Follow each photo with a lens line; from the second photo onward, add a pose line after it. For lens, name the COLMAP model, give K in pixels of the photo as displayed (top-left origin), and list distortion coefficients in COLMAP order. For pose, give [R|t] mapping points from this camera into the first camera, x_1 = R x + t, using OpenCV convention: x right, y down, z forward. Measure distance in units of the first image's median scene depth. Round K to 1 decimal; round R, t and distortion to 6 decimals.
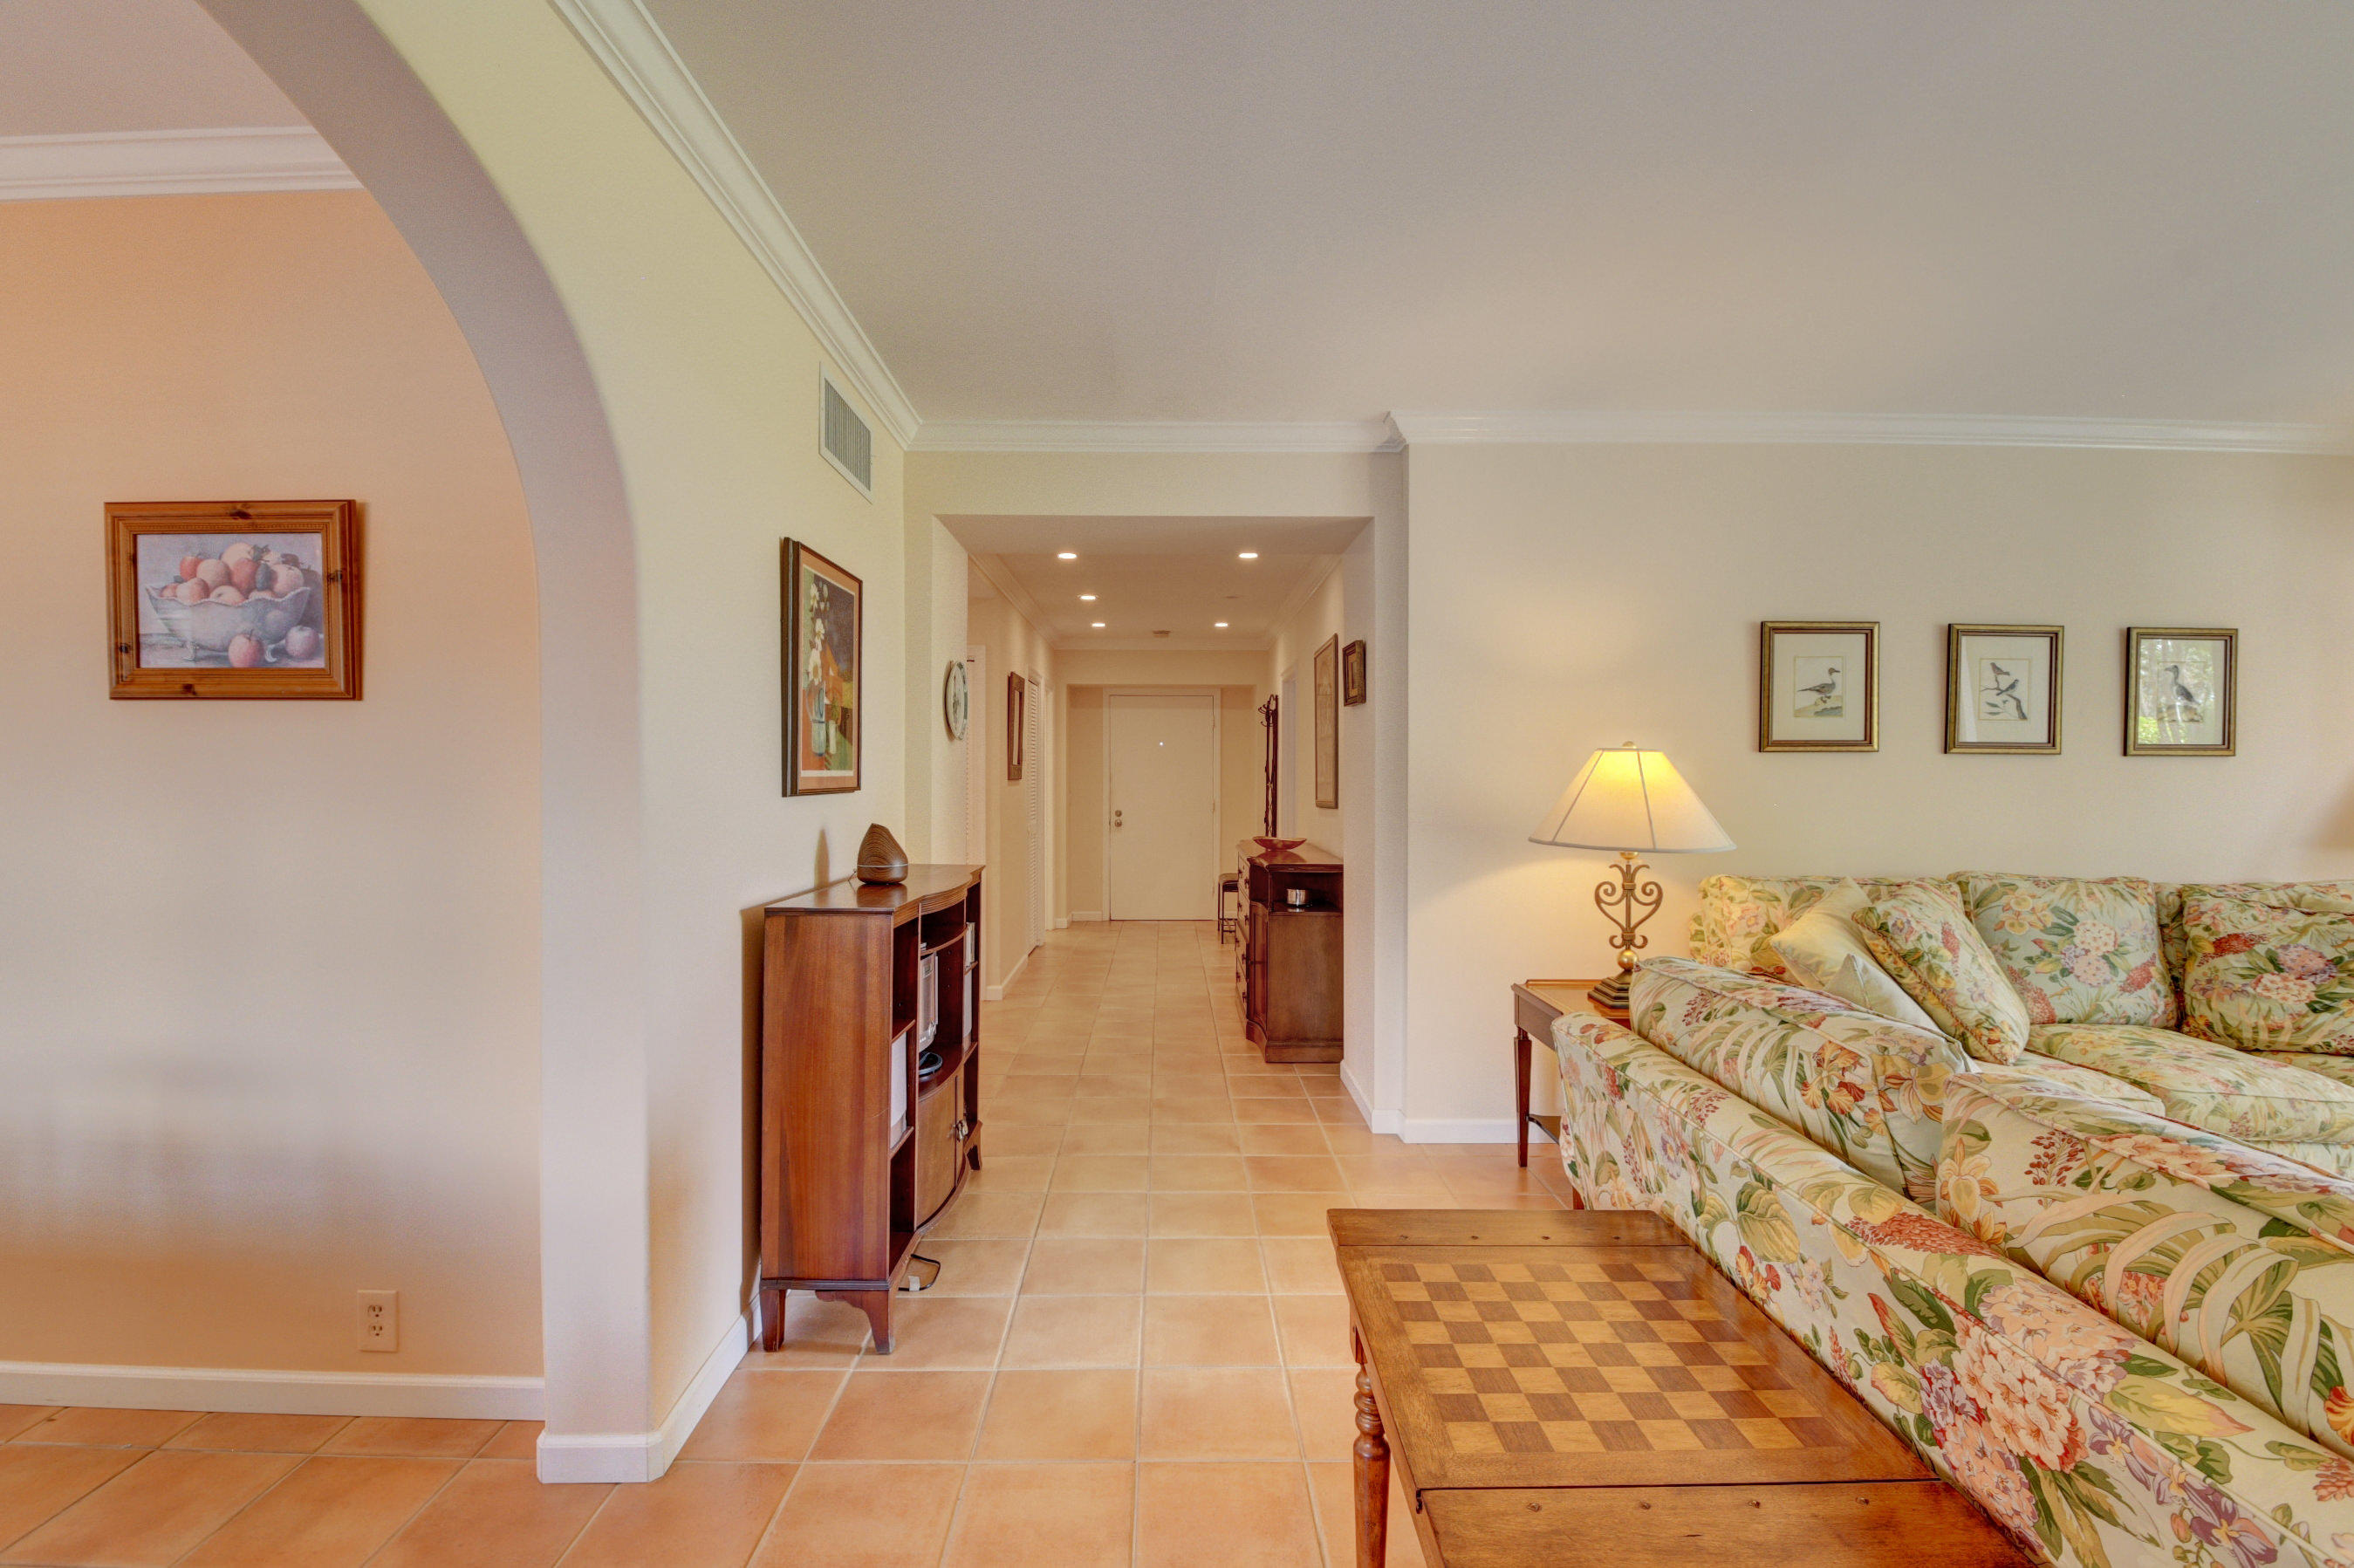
lens RADIAL K [[1042.8, 0, 1175.7], [0, 1042.8, 780.0], [0, 0, 1]] dist [-0.007337, -0.010801]
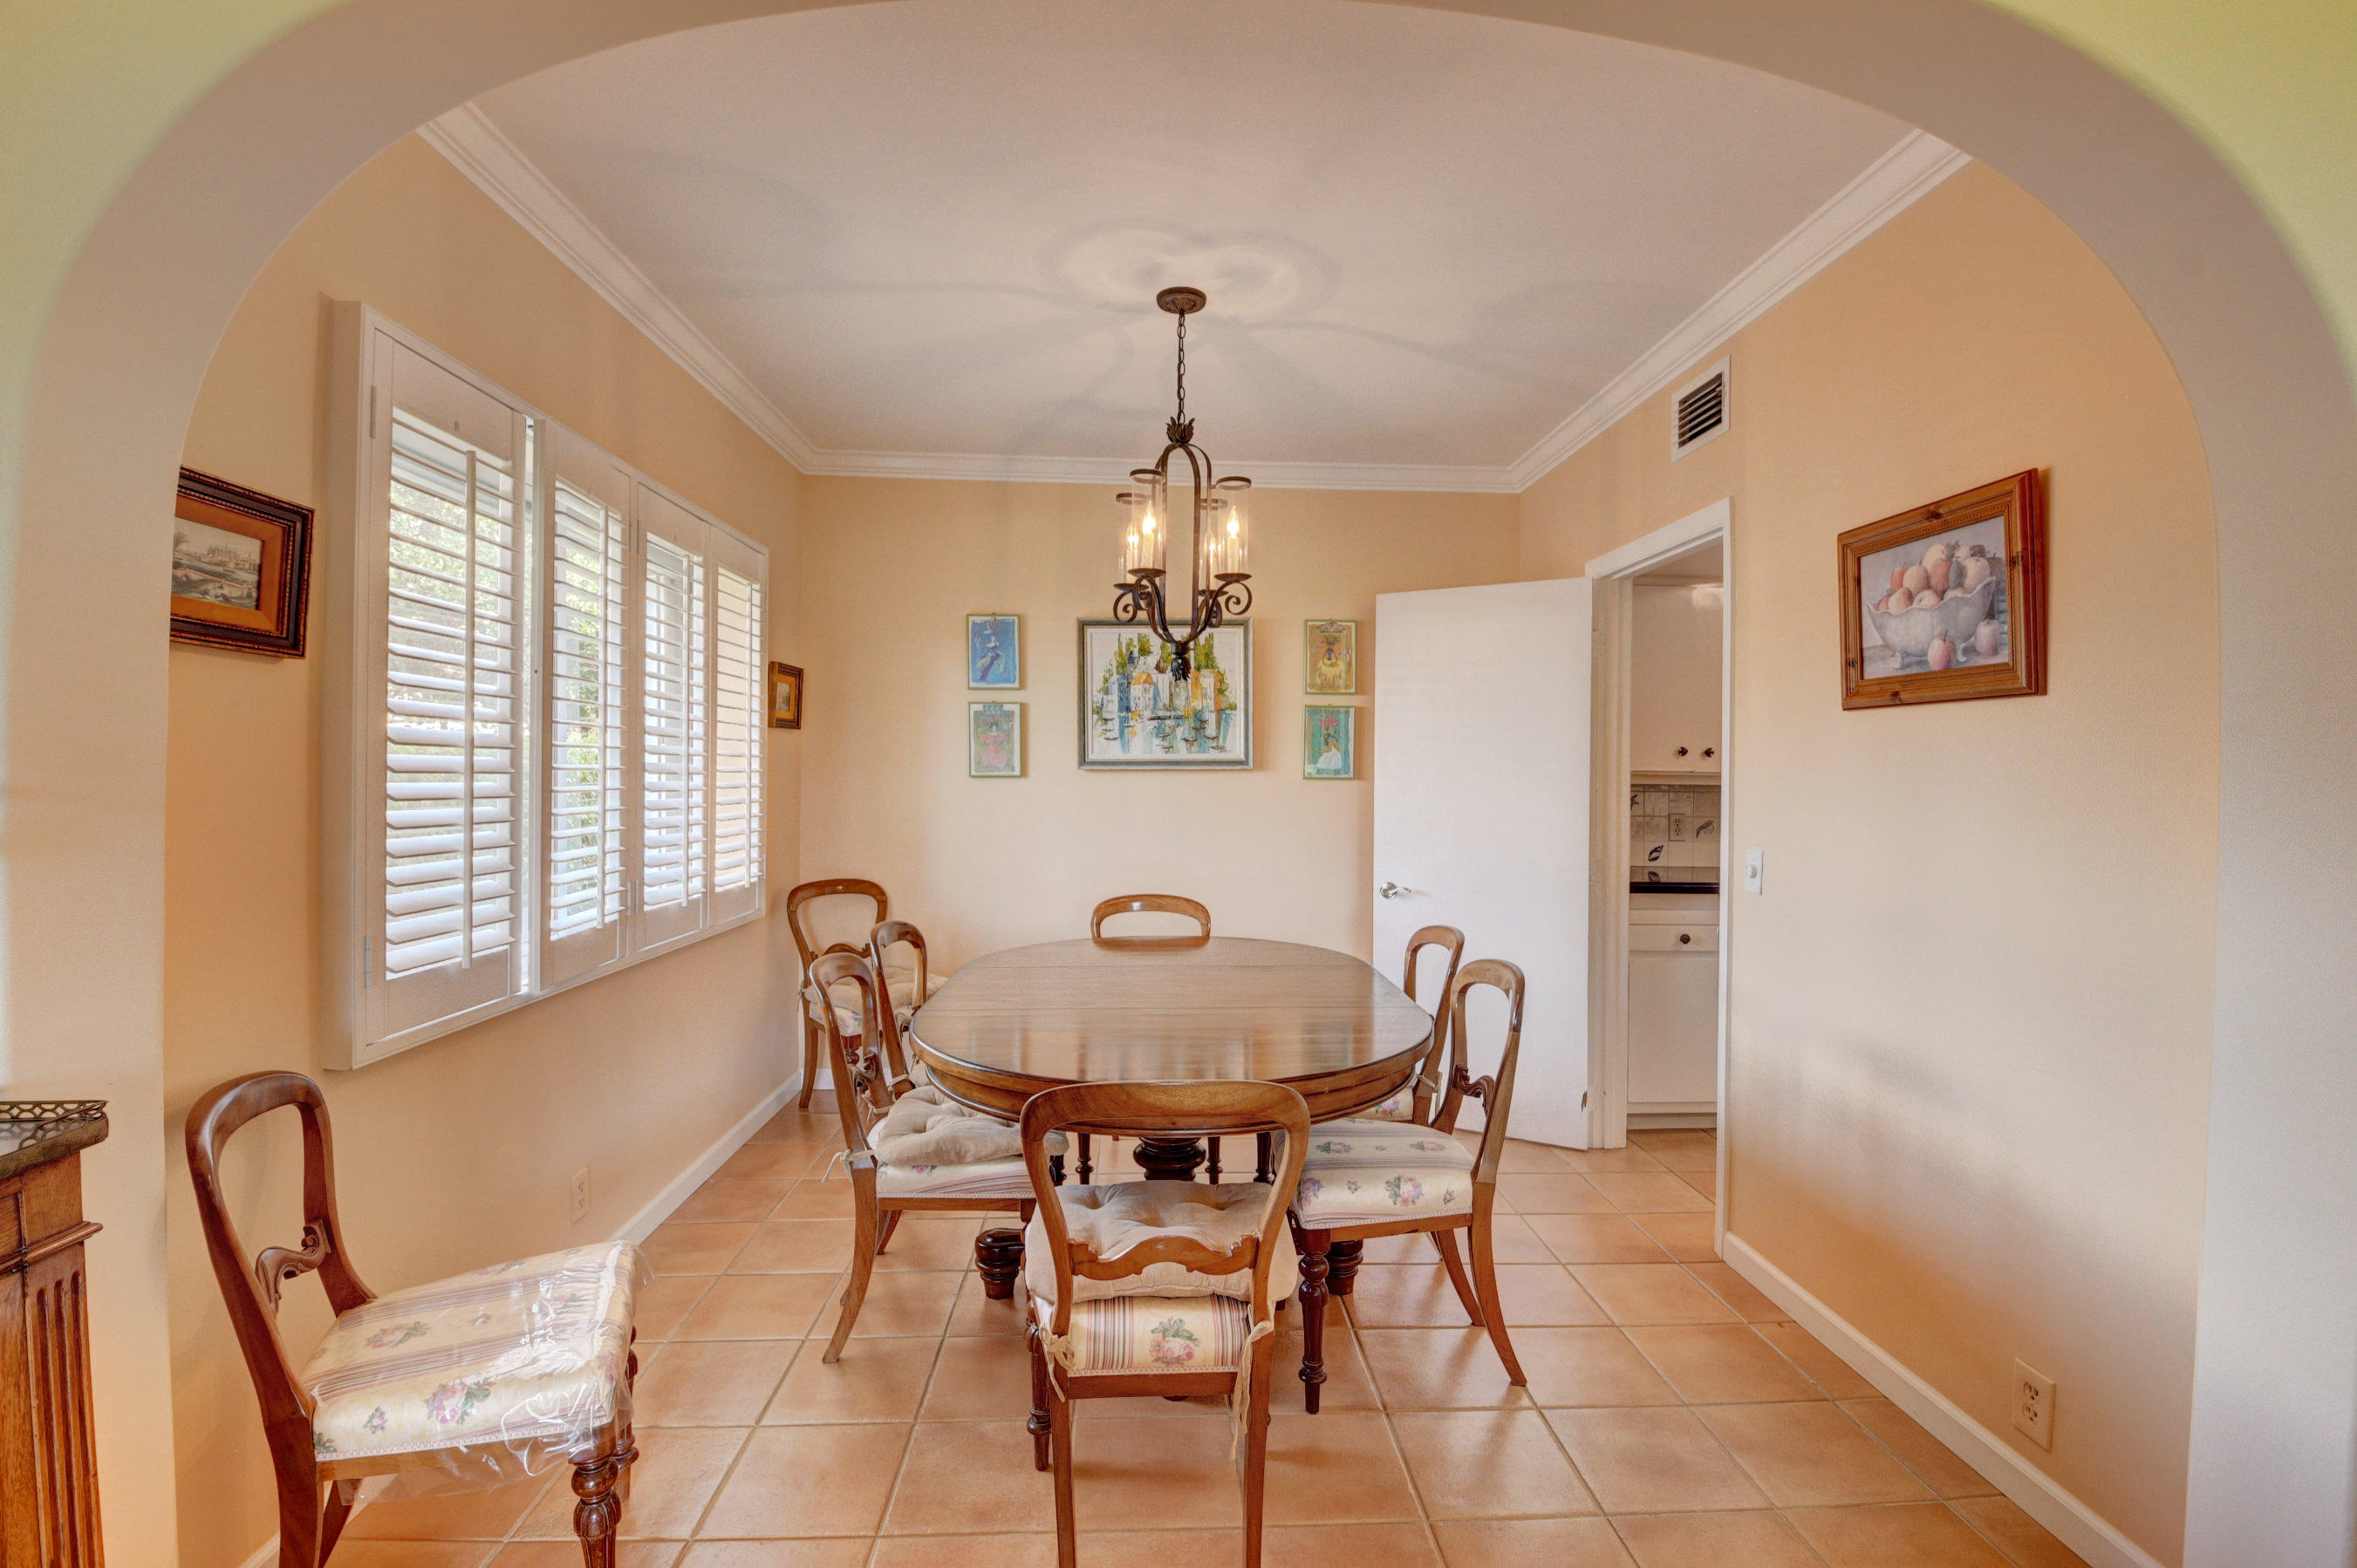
lens RADIAL K [[1043.9, 0, 1176.3], [0, 1043.9, 782.6], [0, 0, 1]] dist [-0.007337, -0.010801]
pose [[0.034391, 0.008445, -0.999373, 0.063070], [-0.006597, 0.999944, 0.008223, -0.004864], [0.999387, 0.006310, 0.034445, 0.235629]]
